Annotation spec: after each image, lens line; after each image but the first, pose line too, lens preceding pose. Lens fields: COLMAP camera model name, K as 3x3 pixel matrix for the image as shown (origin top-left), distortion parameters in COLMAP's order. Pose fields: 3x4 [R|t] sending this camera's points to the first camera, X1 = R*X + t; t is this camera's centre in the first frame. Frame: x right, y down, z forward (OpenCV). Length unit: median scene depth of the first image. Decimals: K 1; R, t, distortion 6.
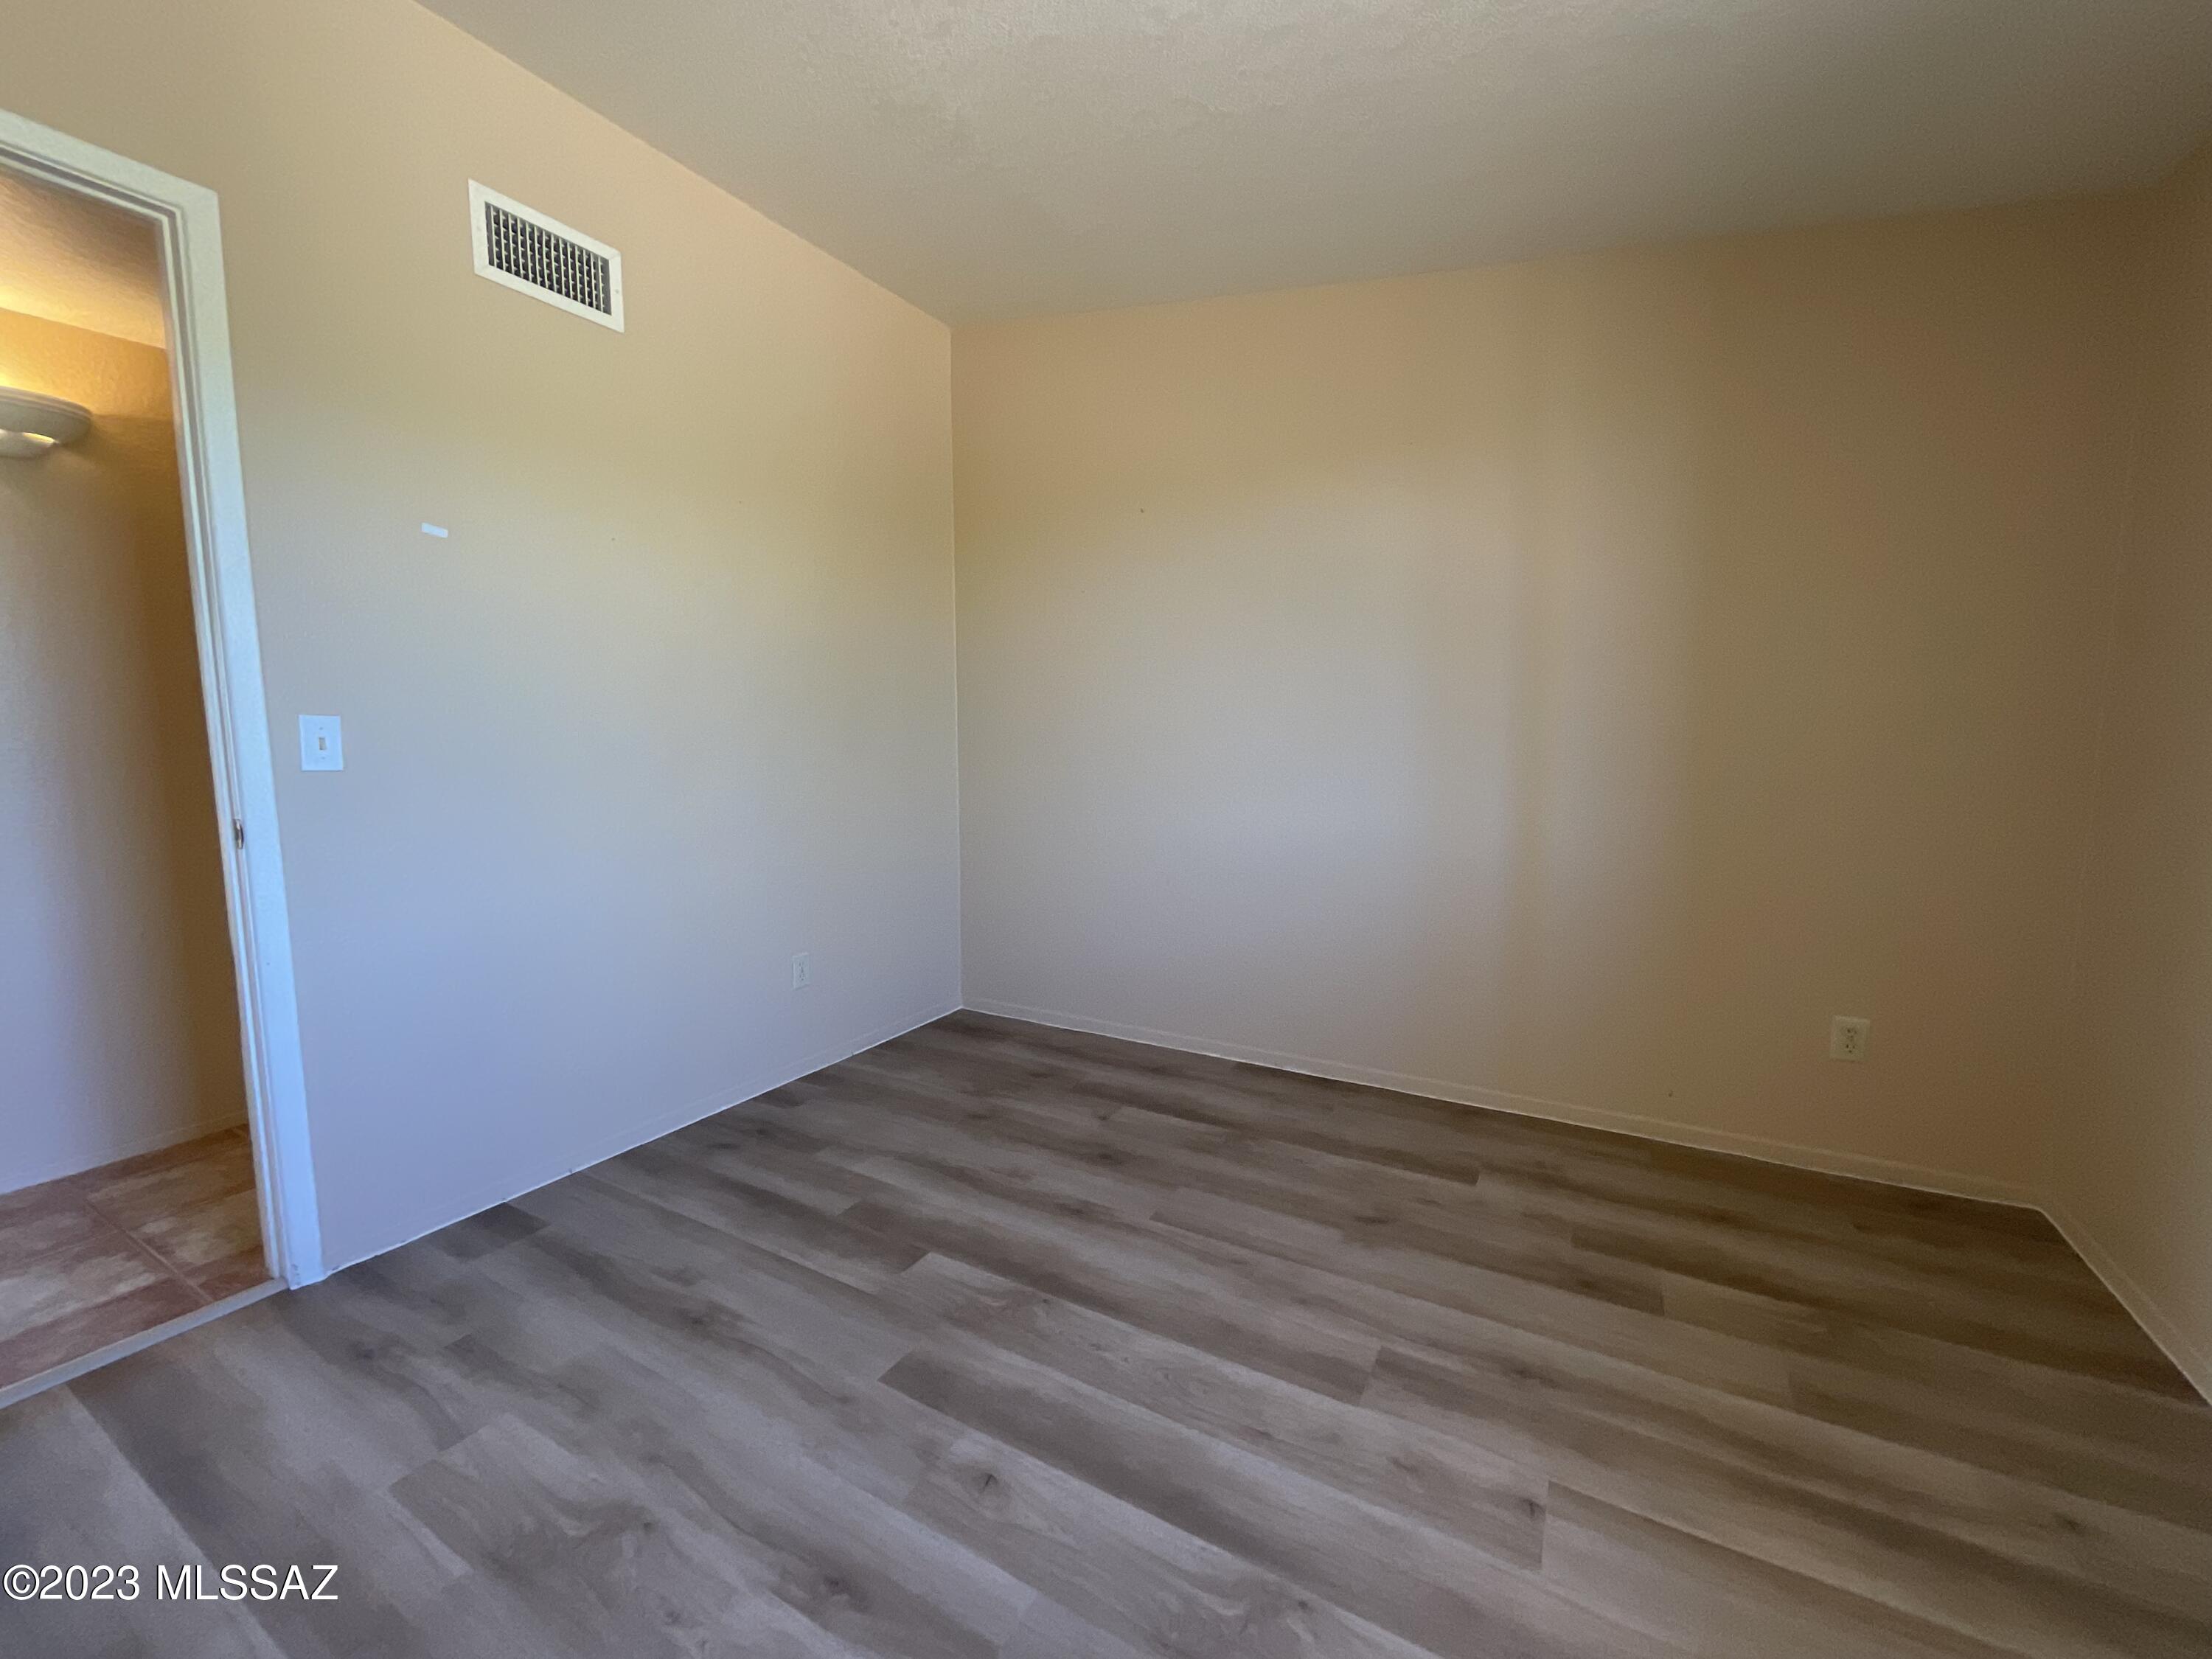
lens RADIAL K [[892.2, 0, 1111.0], [0, 892.2, 821.4], [0, 0, 1]] dist [0.003099, -0.002163]
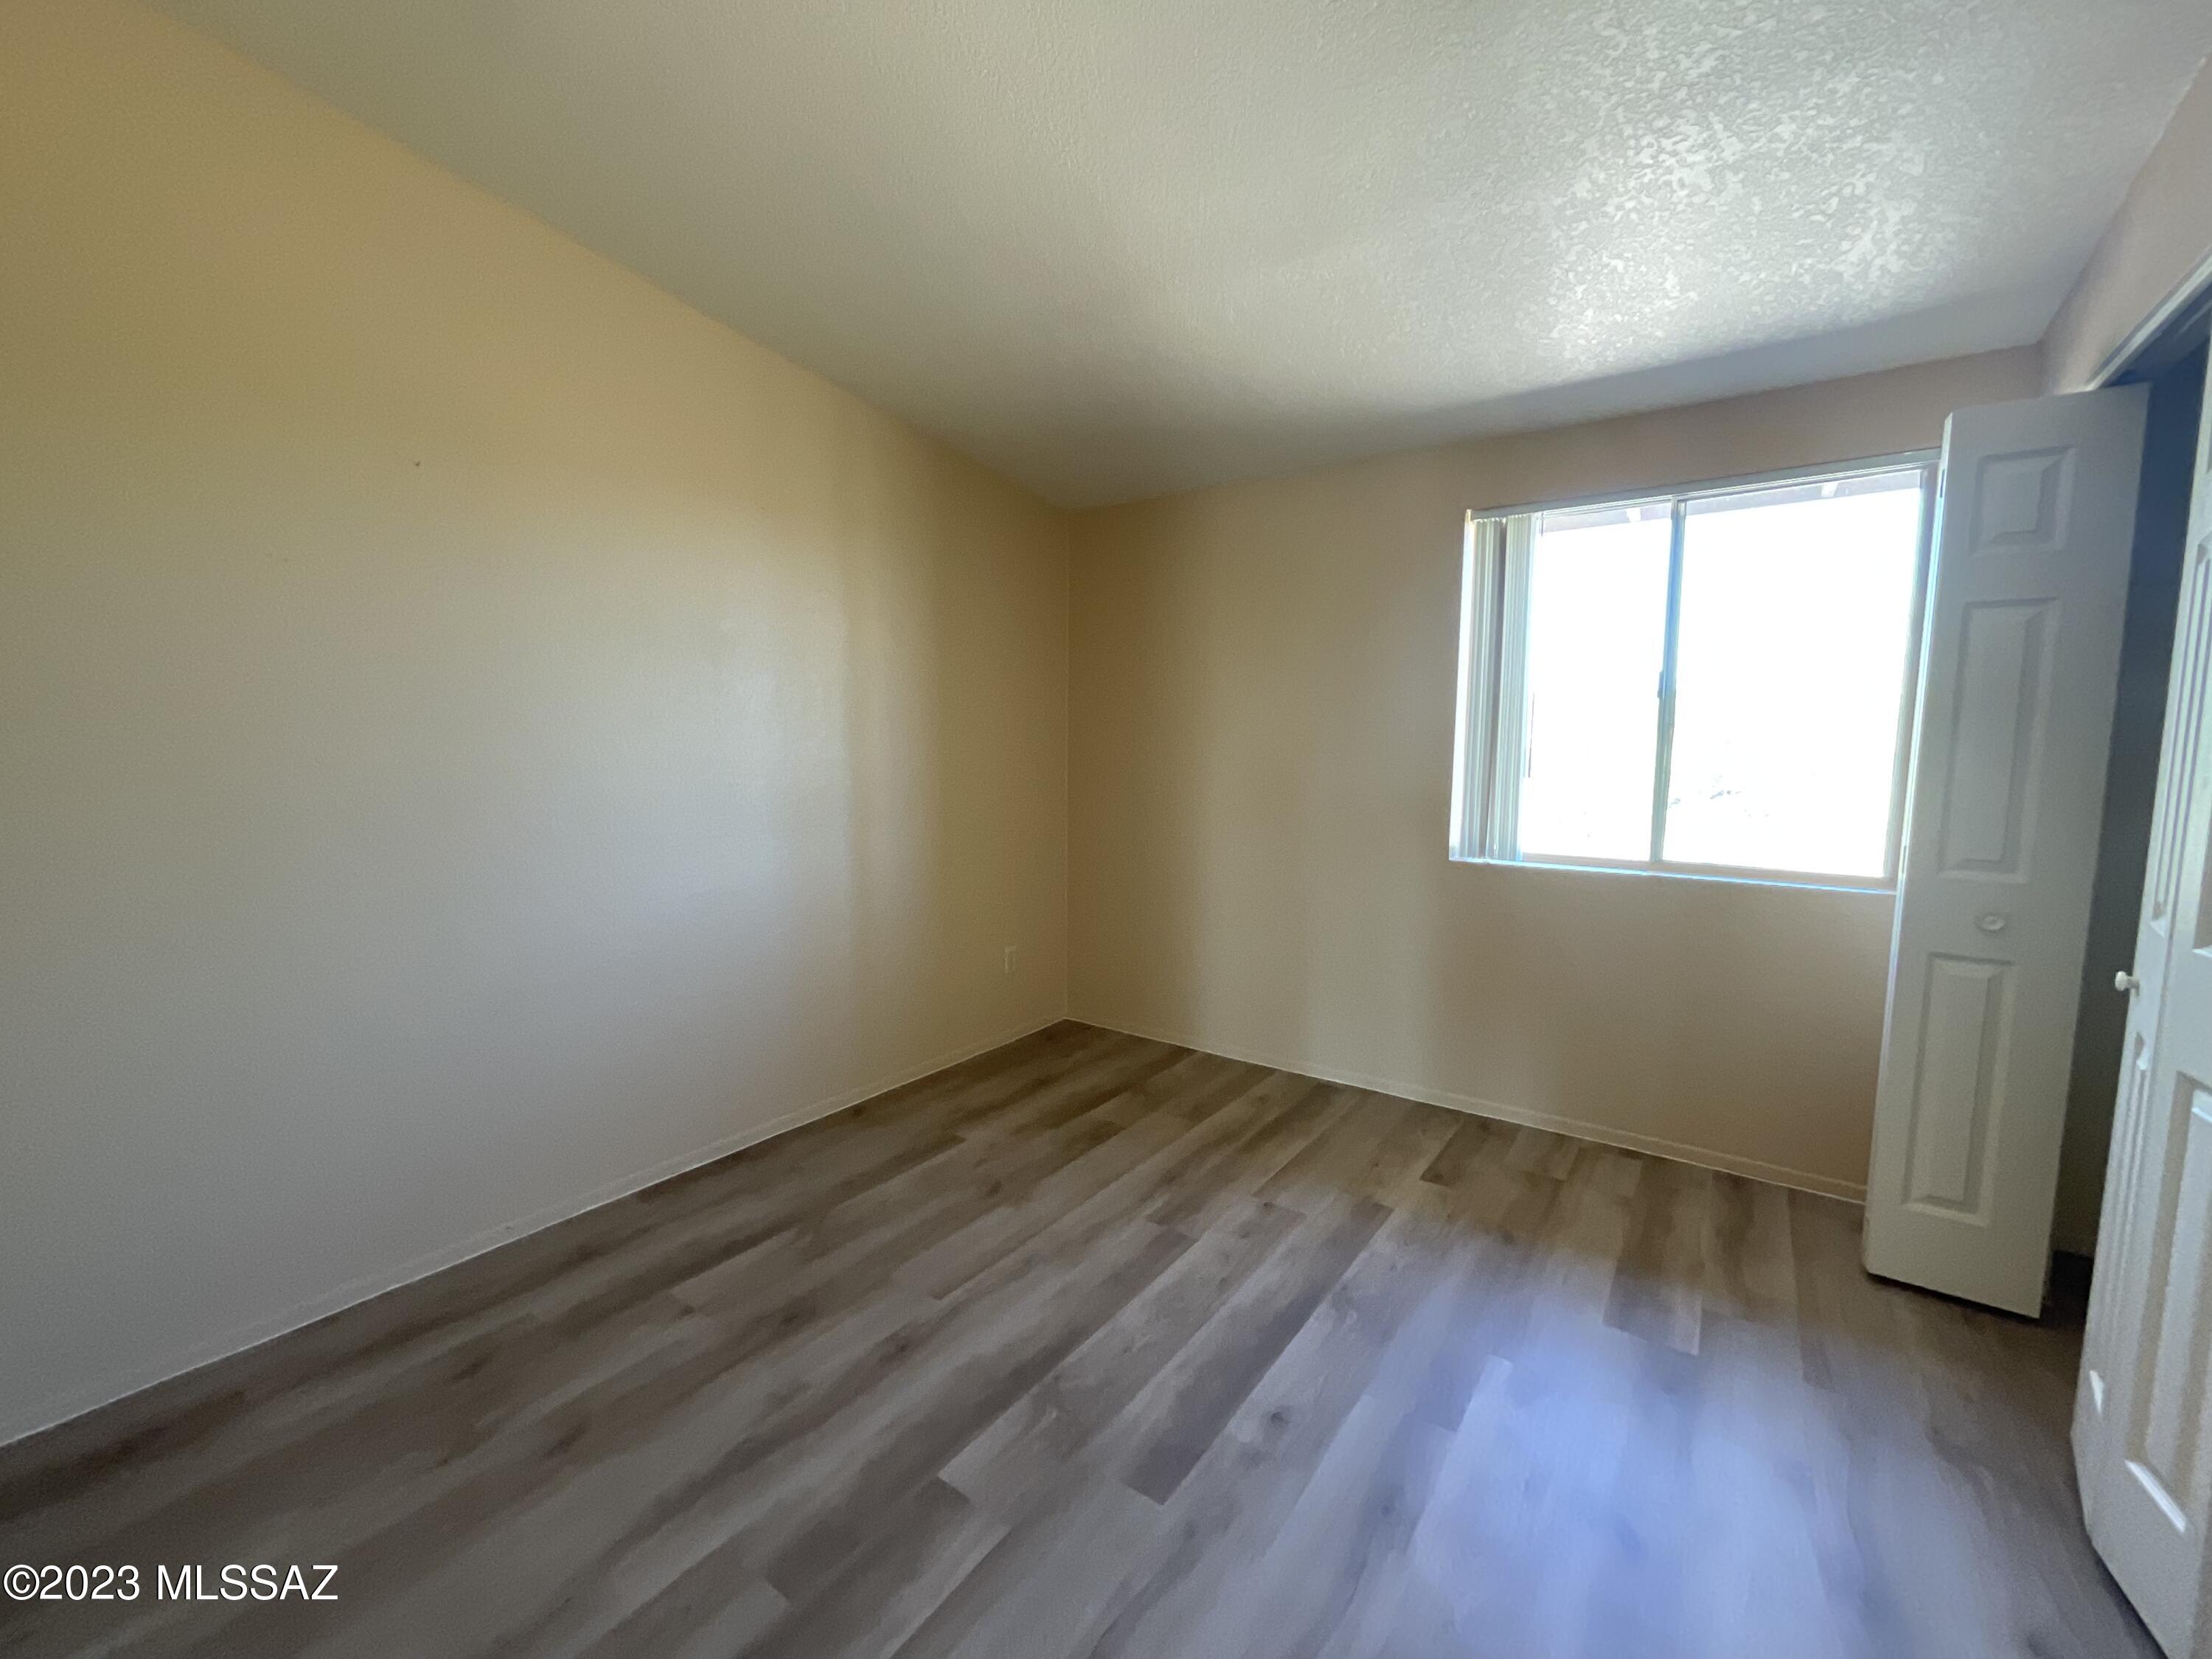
lens RADIAL K [[892.2, 0, 1103.4], [0, 892.2, 848.0], [0, 0, 1]] dist [0.003099, -0.002163]
pose [[0.104440, -0.108681, 0.988575, -0.956845], [0.089880, 0.990975, 0.099449, -0.140373], [-0.990461, 0.078467, 0.113266, 0.762983]]
